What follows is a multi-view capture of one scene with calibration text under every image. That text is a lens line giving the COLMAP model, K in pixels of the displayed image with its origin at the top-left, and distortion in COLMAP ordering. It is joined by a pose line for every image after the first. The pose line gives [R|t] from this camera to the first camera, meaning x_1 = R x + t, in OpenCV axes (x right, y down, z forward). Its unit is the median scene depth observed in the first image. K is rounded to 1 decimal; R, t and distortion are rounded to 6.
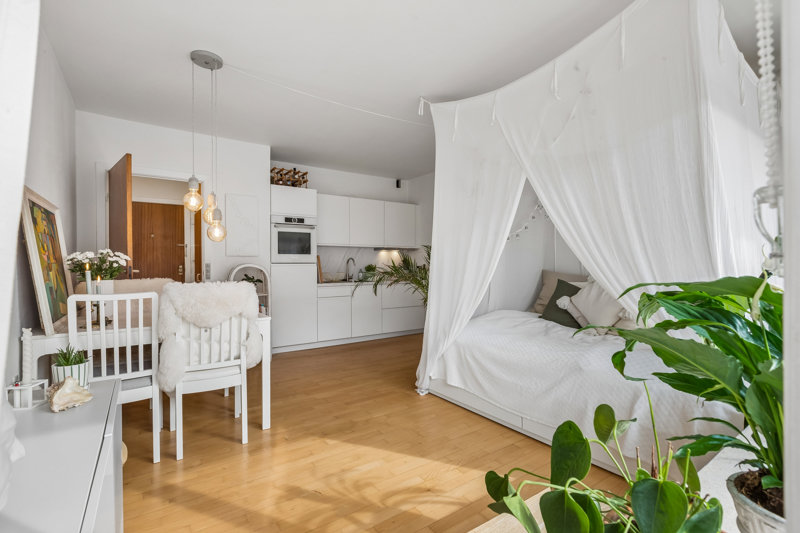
lens RADIAL K [[372.7, 0, 401.8], [0, 372.7, 267.0], [0, 0, 1]] dist [0.001483, -0.000611]
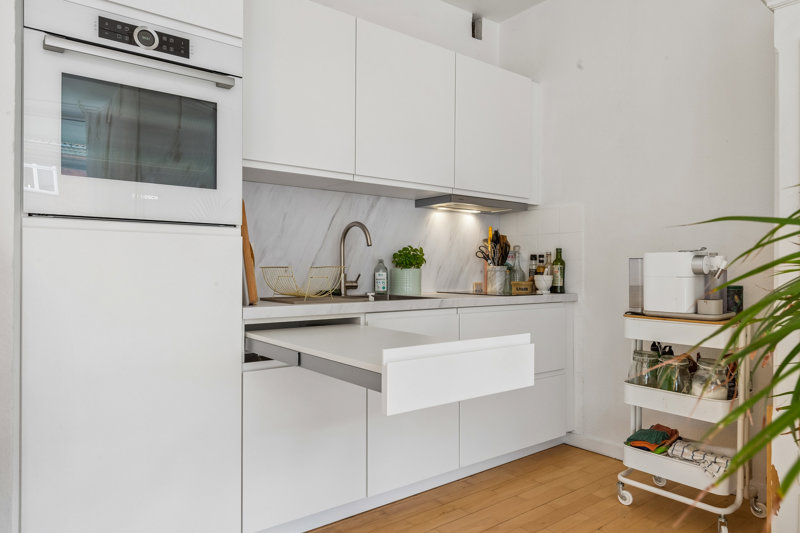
lens RADIAL K [[536.7, 0, 399.8], [0, 536.7, 267.9], [0, 0, 1]] dist [-0.006357, 0.000088]
pose [[0.998900, 0.009135, 0.046002, -0.117318], [-0.008734, 0.999922, -0.008895, 0.017073], [-0.046079, 0.008483, 0.998902, 0.541760]]
